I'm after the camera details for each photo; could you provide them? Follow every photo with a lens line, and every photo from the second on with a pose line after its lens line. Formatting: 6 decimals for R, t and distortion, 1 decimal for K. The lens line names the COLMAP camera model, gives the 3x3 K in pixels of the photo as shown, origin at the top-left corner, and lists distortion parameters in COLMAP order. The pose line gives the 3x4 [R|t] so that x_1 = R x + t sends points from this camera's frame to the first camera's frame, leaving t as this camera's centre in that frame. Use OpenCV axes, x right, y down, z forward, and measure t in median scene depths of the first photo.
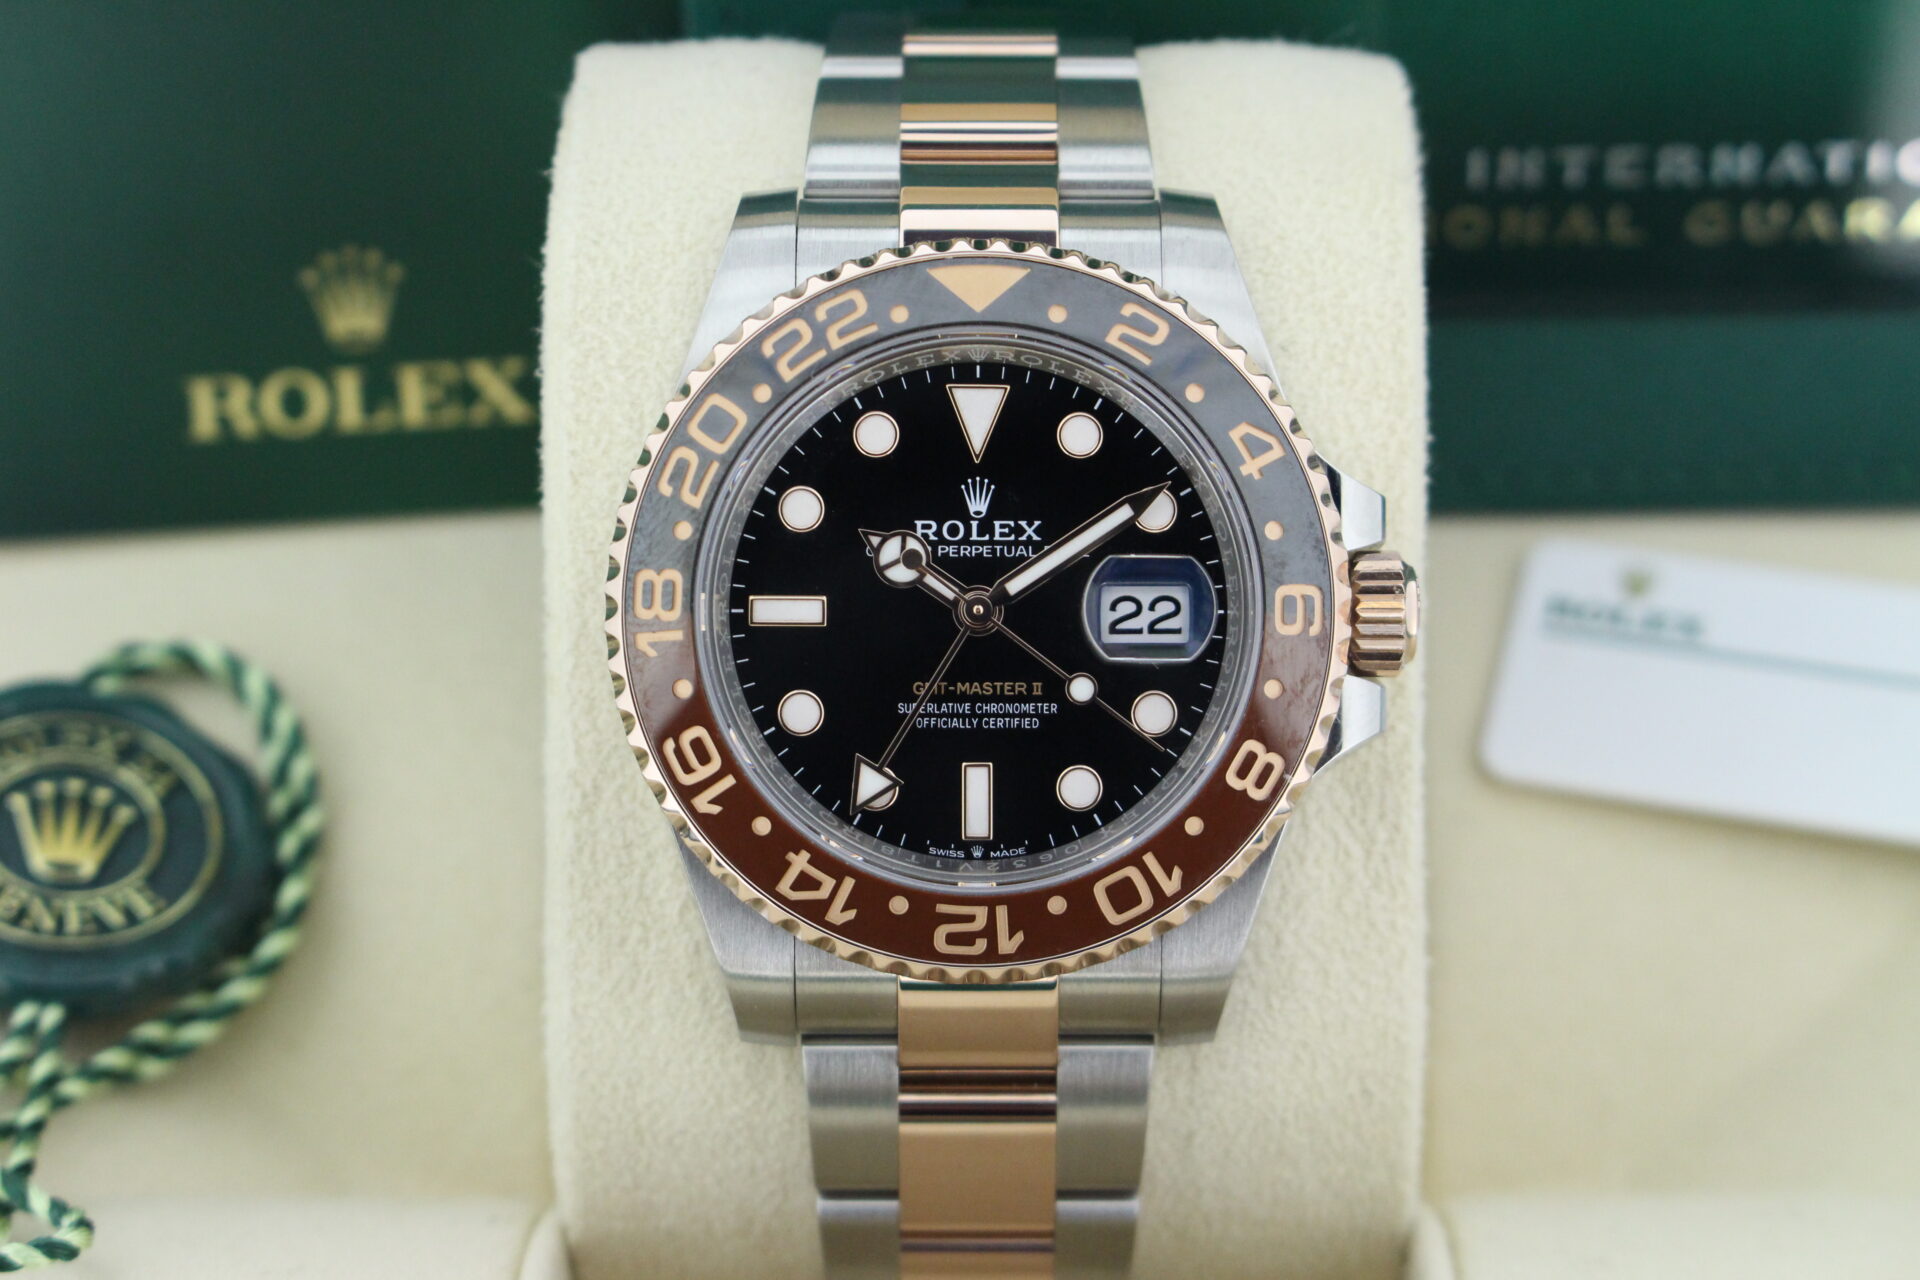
lens RADIAL K [[4458.2, 0, 960.0], [0, 4458.2, 640.0], [0, 0, 1]] dist [0.017051, -0.512870]
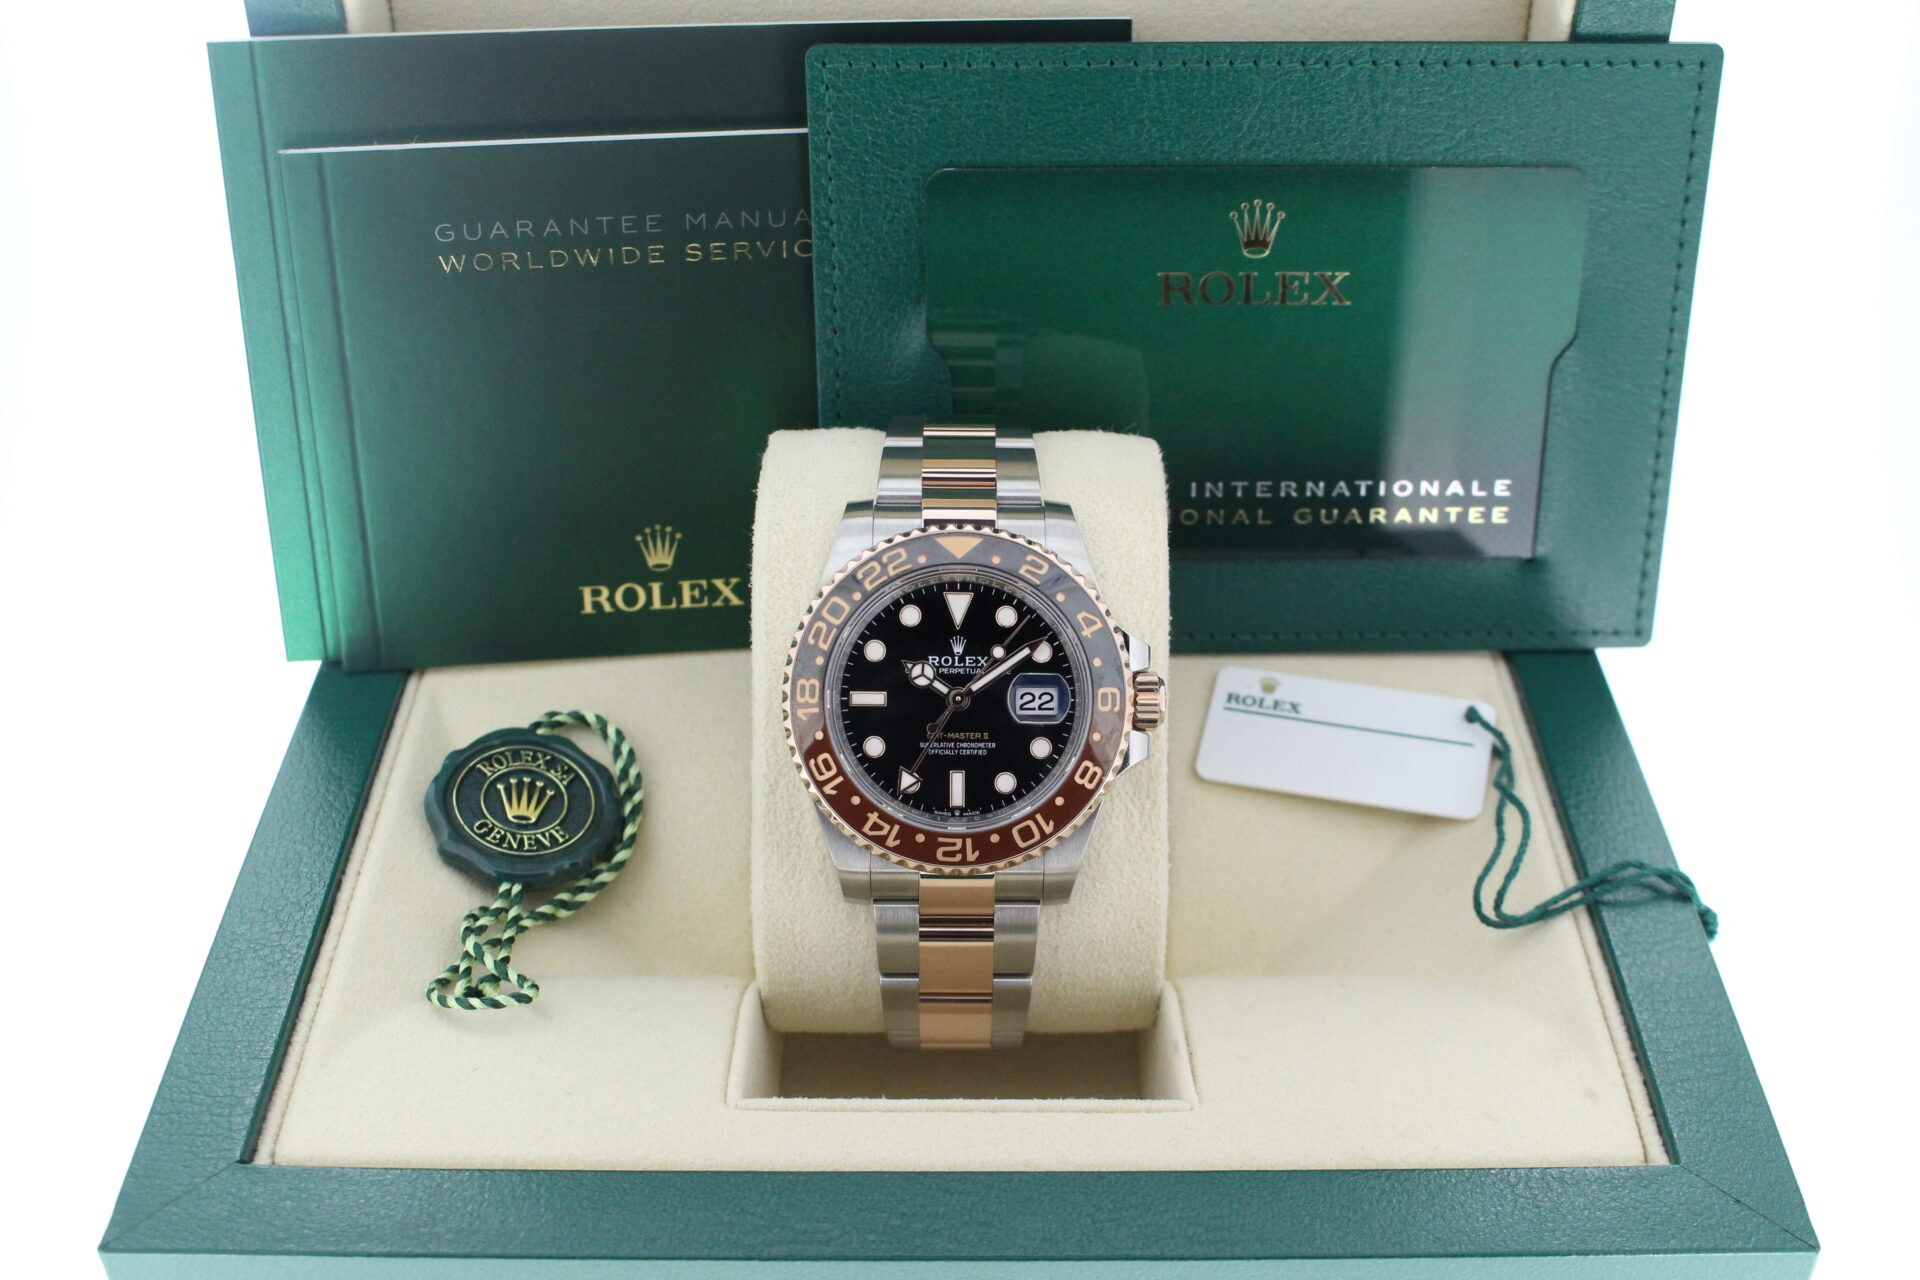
lens RADIAL K [[2364.4, 0, 960.0], [0, 2364.4, 640.0], [0, 0, 1]] dist [-0.140499, 0.001878]
pose [[0.999901, 0.005049, 0.013114, -0.009893], [-0.004692, 0.999621, -0.027144, -0.004125], [-0.013246, 0.027079, 0.999546, -0.123667]]
